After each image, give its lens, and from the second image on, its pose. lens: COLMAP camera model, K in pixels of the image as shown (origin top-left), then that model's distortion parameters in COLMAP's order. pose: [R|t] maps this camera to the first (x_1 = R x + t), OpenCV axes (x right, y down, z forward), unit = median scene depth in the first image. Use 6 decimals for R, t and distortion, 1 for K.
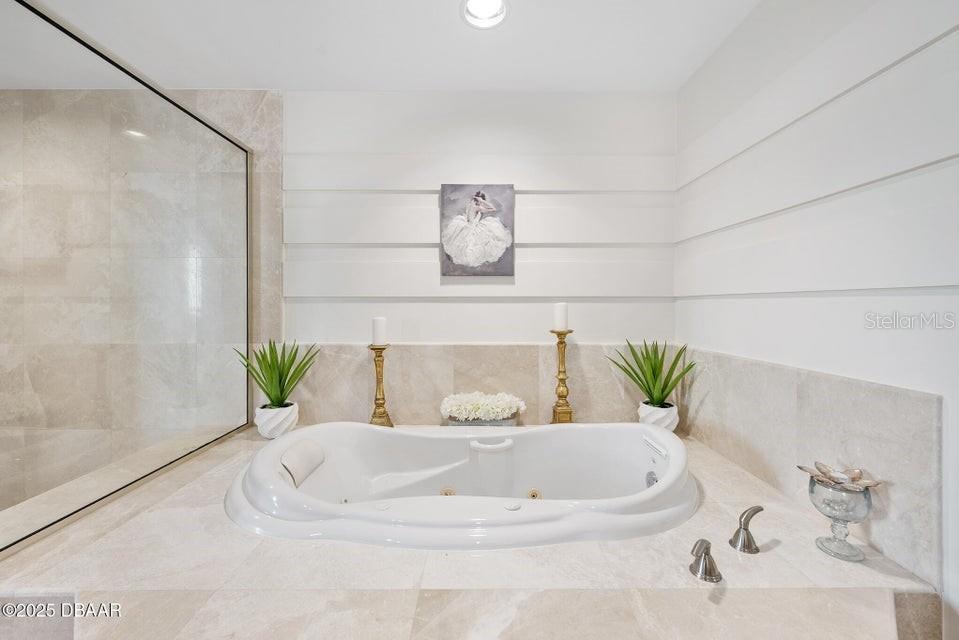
lens RADIAL K [[390.8, 0, 478.7], [0, 390.8, 304.4], [0, 0, 1]] dist [-0.001306, 0.000114]
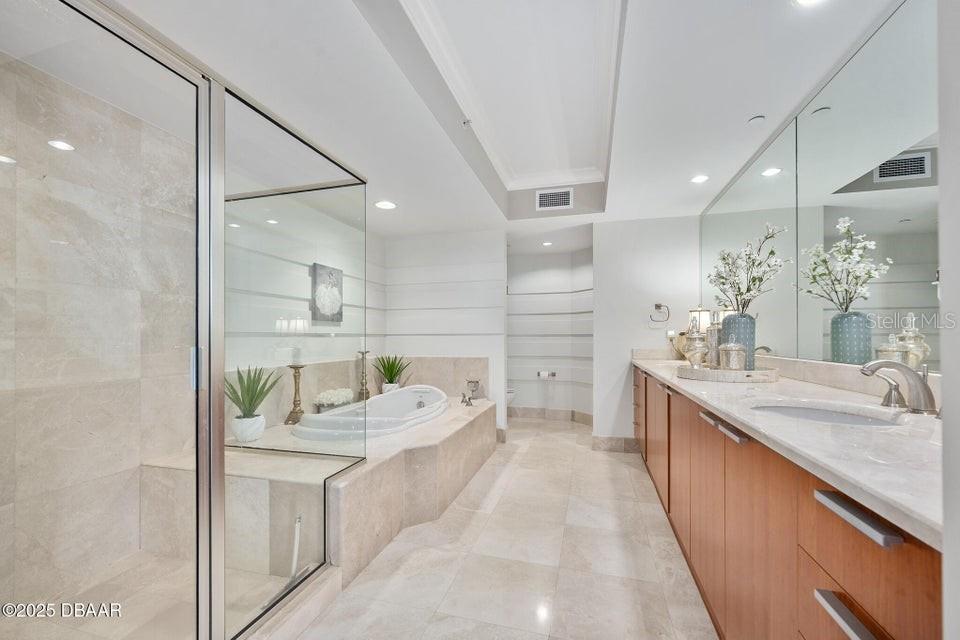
lens RADIAL K [[409.9, 0, 478.3], [0, 409.9, 336.1], [0, 0, 1]] dist [0.000235, 0.000043]
pose [[0.270879, 0.003382, 0.962608, -1.531873], [0.003170, 0.999985, -0.004405, 0.001716], [-0.962608, 0.004244, 0.270864, -0.095124]]
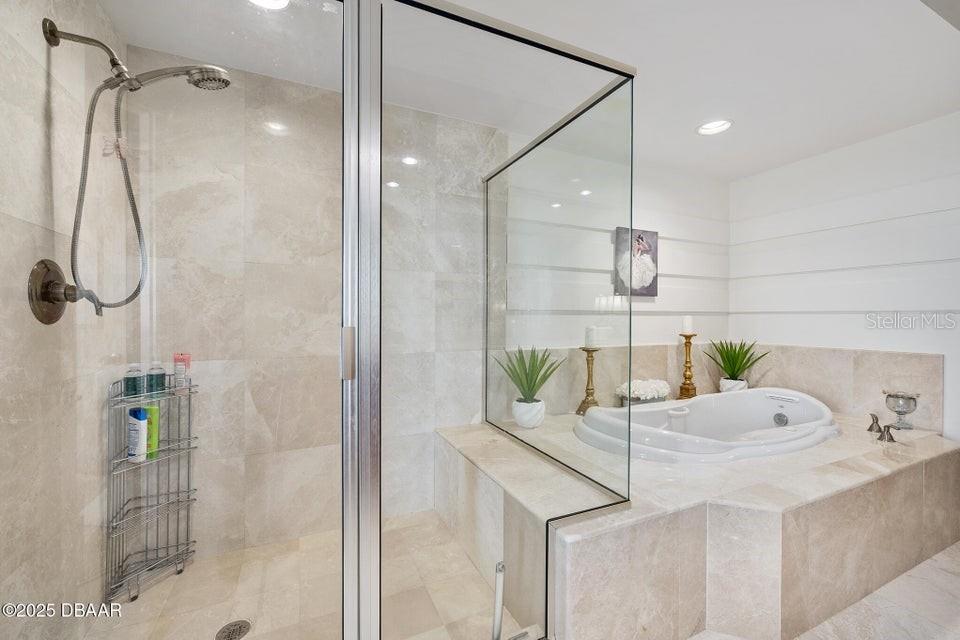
lens RADIAL K [[393.0, 0, 470.3], [0, 393.0, 317.4], [0, 0, 1]] dist [0.000374, 0.000181]
pose [[0.912168, 0.002736, 0.409807, -1.112916], [-0.004912, 0.999979, 0.004258, 0.000066], [-0.409787, -0.005897, 0.912162, -0.022651]]
